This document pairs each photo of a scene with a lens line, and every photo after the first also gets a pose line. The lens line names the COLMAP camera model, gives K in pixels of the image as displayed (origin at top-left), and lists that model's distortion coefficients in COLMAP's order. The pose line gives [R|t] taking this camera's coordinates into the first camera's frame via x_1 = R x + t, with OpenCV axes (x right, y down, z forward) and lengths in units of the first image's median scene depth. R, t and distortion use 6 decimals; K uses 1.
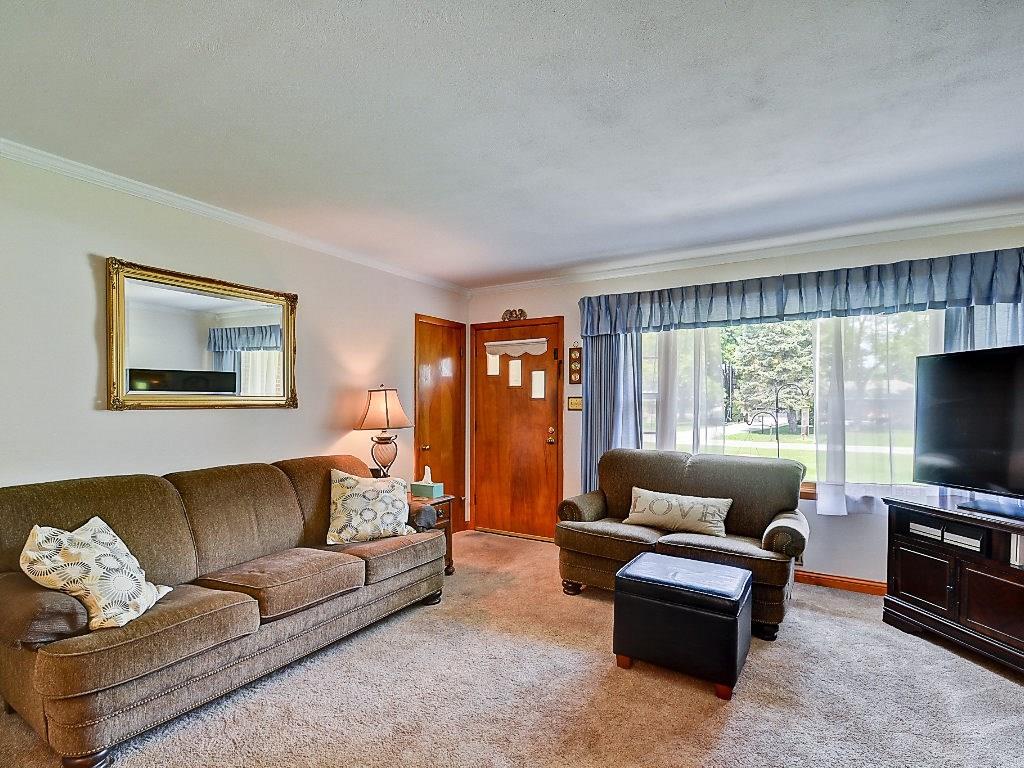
lens RADIAL K [[516.2, 0, 505.9], [0, 516.2, 407.0], [0, 0, 1]] dist [-0.002263, -0.000316]
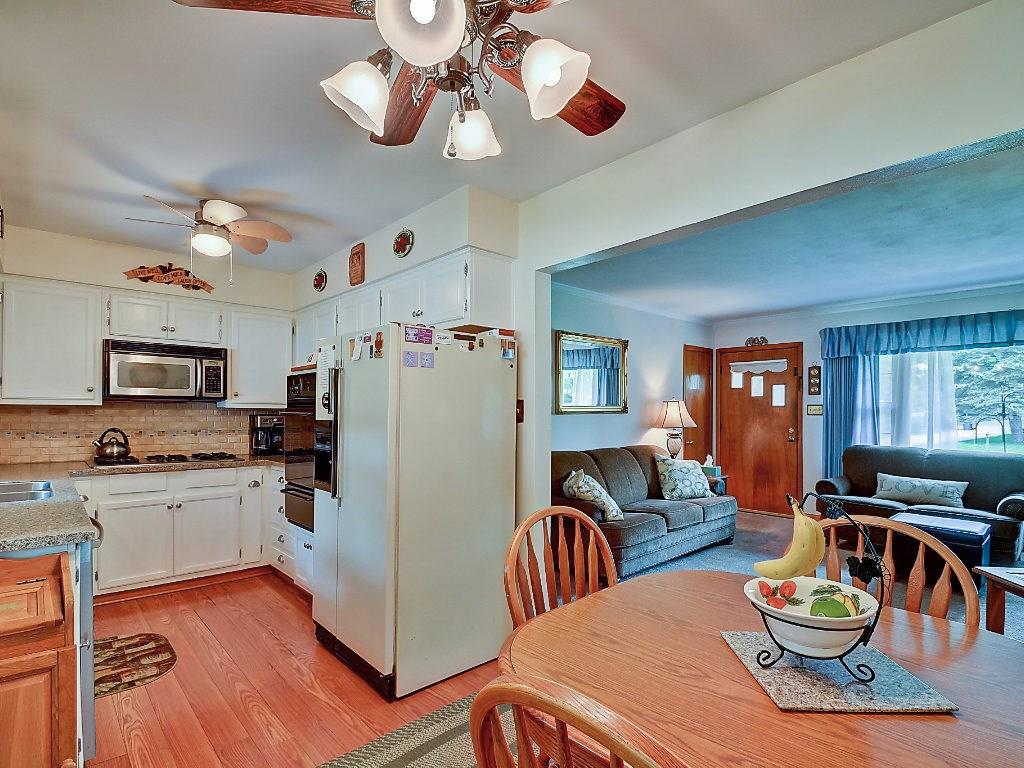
lens RADIAL K [[509.4, 0, 516.6], [0, 509.4, 407.9], [0, 0, 1]] dist [0.025993, -0.022810]
pose [[0.964584, -0.003408, -0.263753, -0.280858], [0.000848, 0.999951, -0.009821, 0.000156], [0.263773, 0.009249, 0.964540, -0.487011]]
